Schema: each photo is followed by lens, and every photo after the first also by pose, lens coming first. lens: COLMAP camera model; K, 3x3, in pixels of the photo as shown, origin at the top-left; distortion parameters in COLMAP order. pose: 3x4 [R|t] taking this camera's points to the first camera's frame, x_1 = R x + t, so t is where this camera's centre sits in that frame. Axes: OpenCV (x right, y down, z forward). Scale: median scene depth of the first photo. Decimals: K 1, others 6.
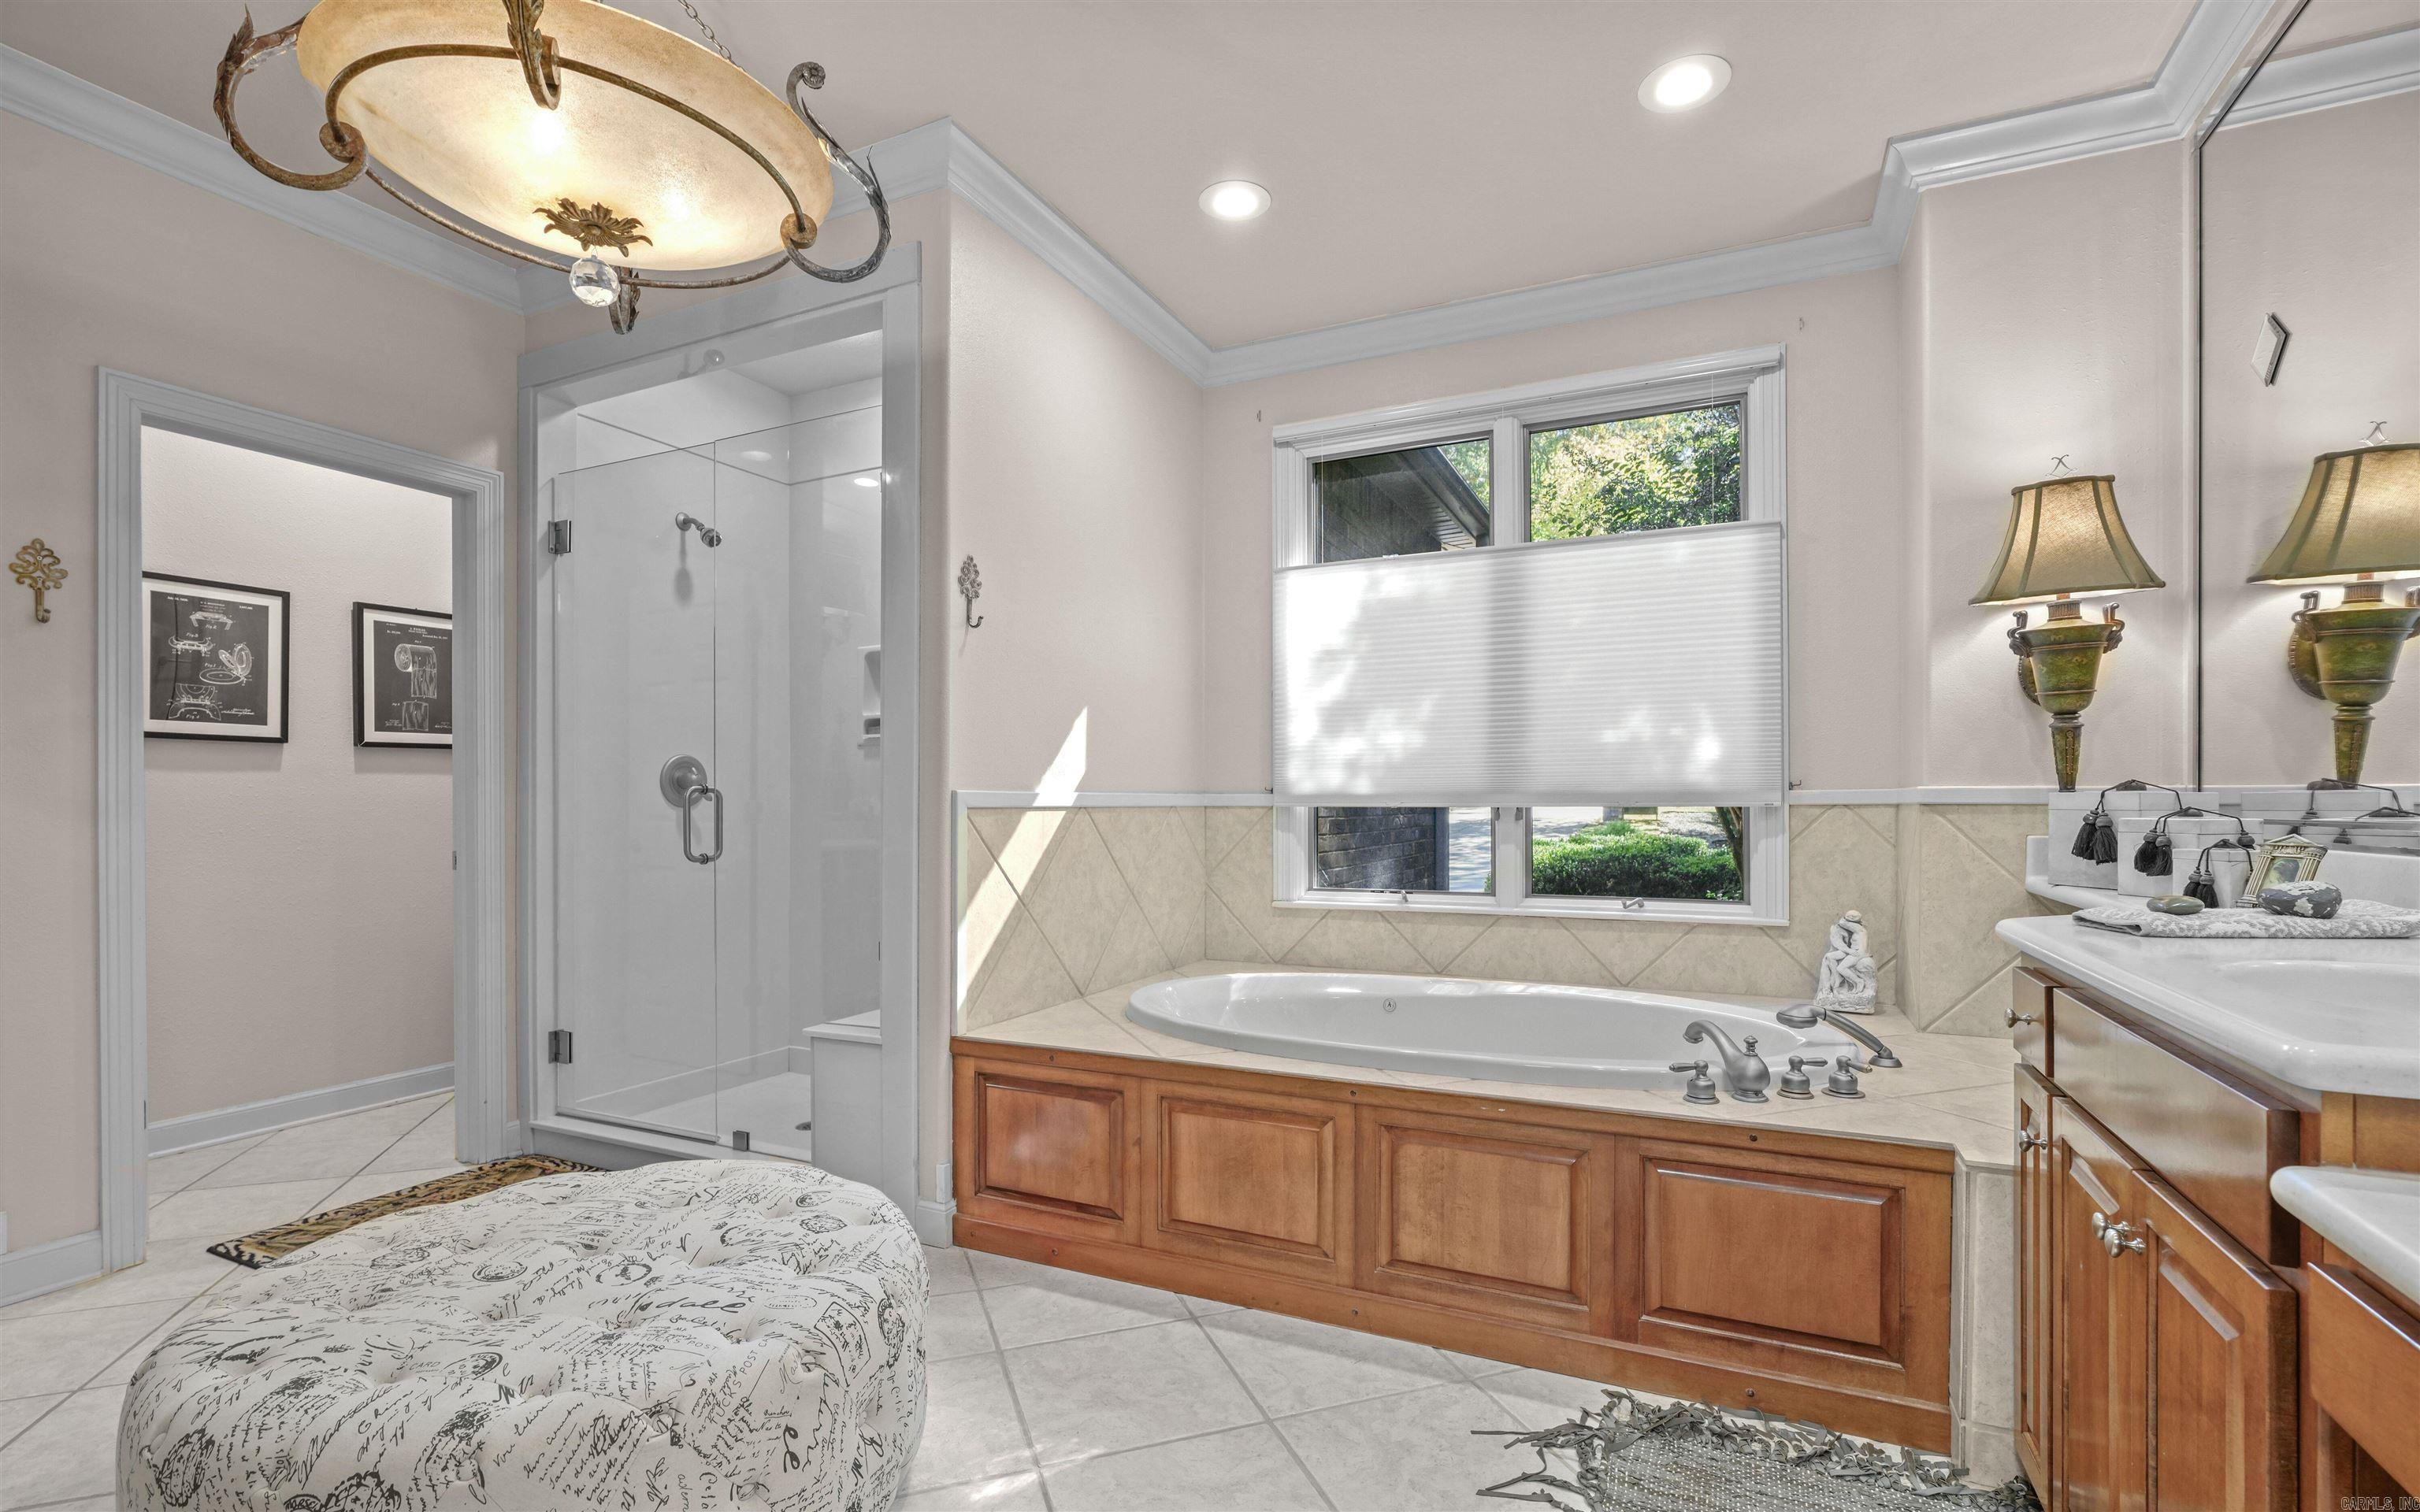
lens RADIAL K [[1083.1, 0, 1206.1], [0, 1083.1, 820.3], [0, 0, 1]] dist [-0.002939, -0.000096]
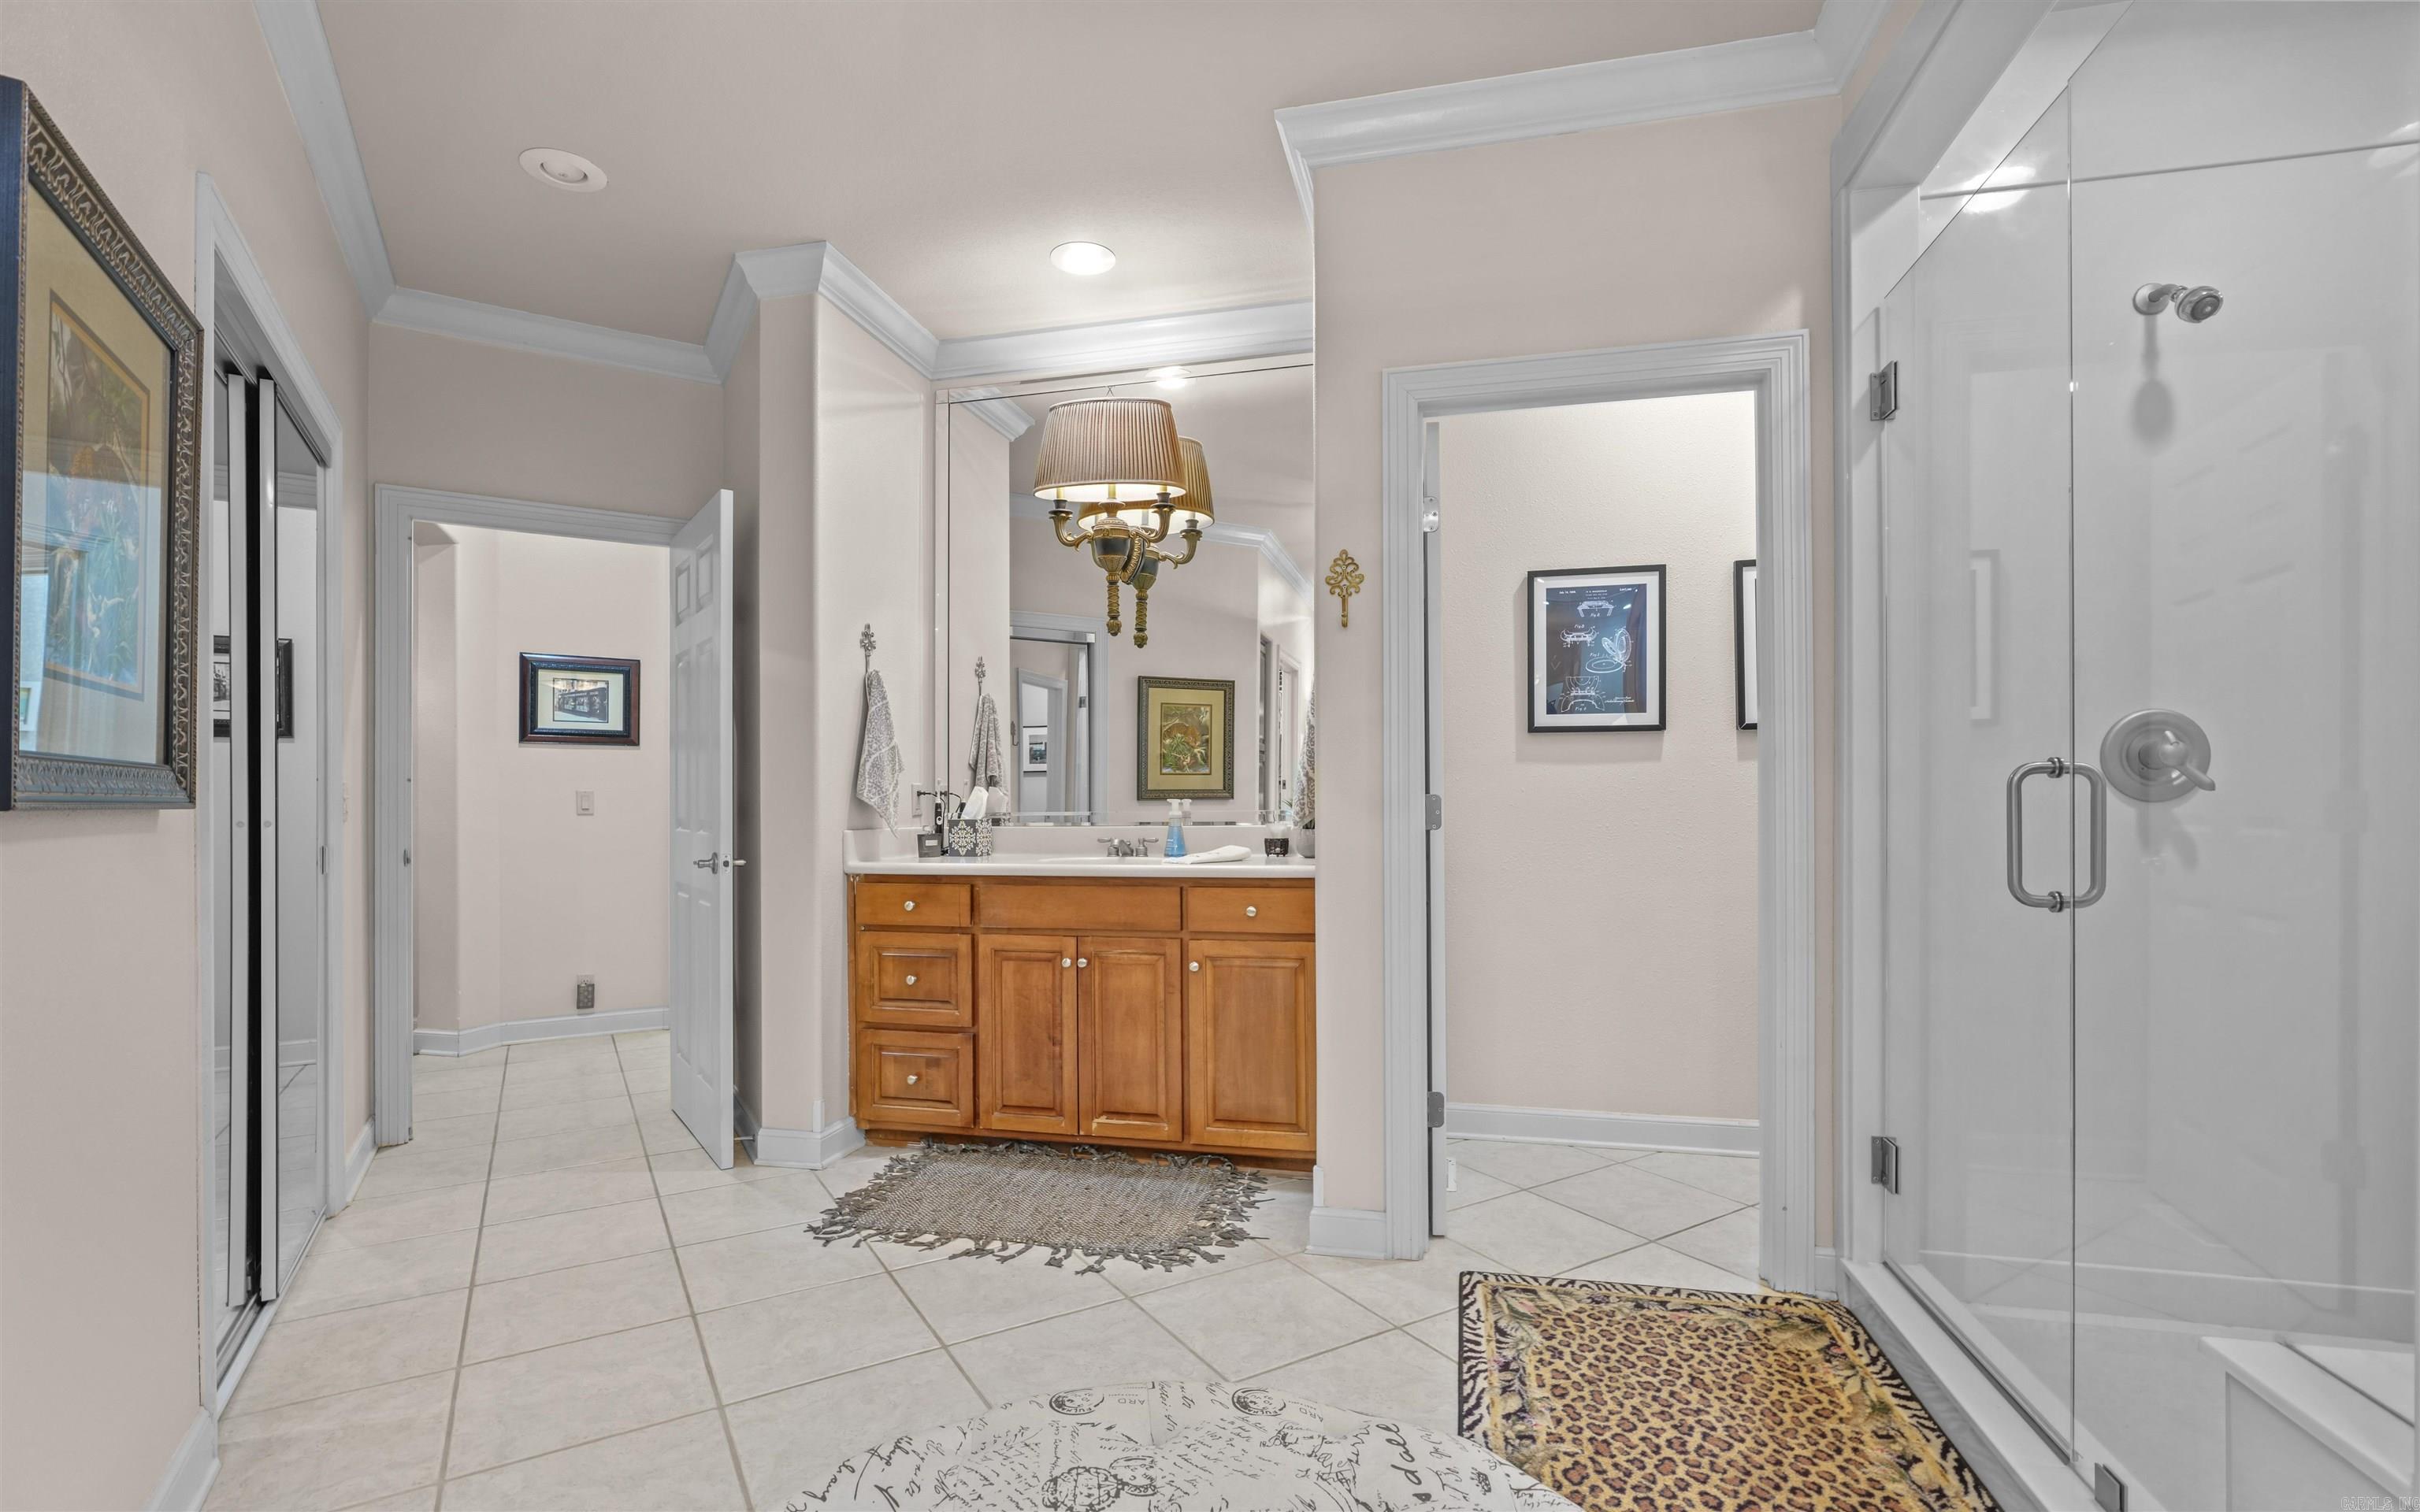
lens RADIAL K [[1084.6, 0, 1203.6], [0, 1084.6, 800.2], [0, 0, 1]] dist [-0.012286, 0.000775]
pose [[0.215113, 0.001856, -0.976587, -0.045278], [-0.011291, 0.999936, -0.000587, -0.008183], [0.976524, 0.011152, 0.215120, 0.466452]]
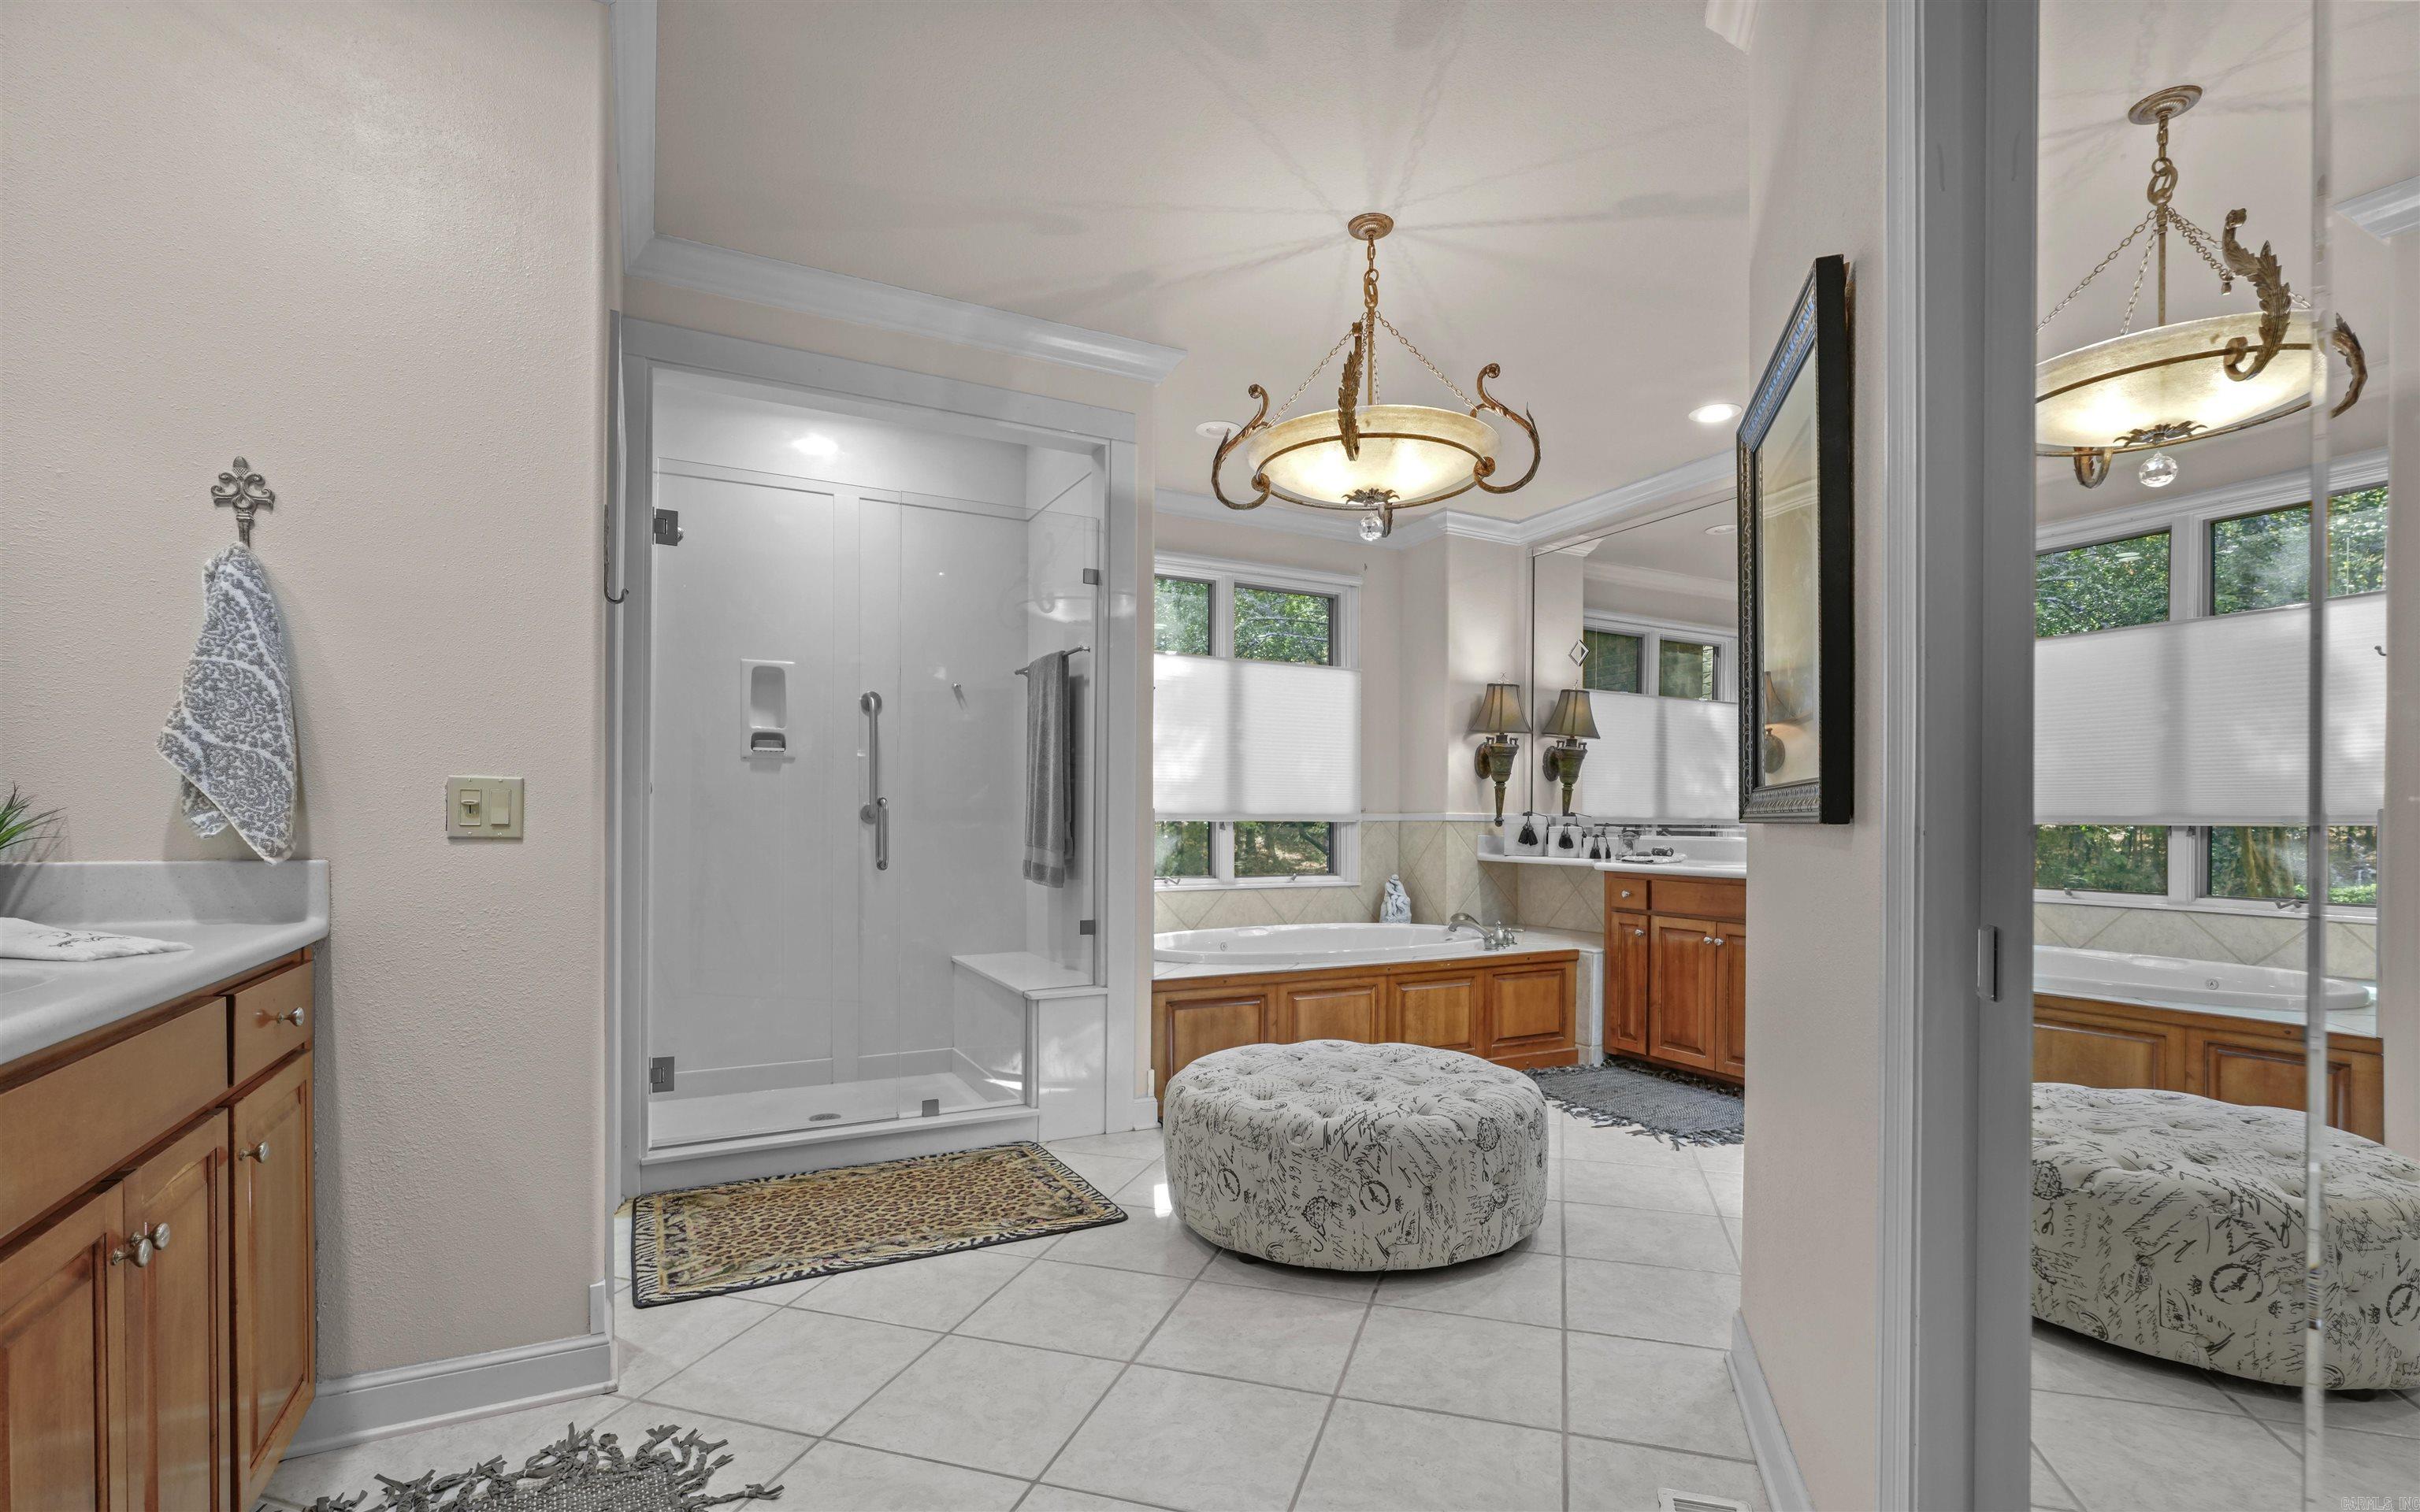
lens RADIAL K [[1083.1, 0, 1206.1], [0, 1083.1, 820.3], [0, 0, 1]] dist [-0.002939, -0.000096]
pose [[0.605711, 0.005943, 0.795663, -1.099057], [0.007261, 0.999889, -0.012996, 0.006865], [-0.795652, 0.013649, 0.605600, 0.062523]]
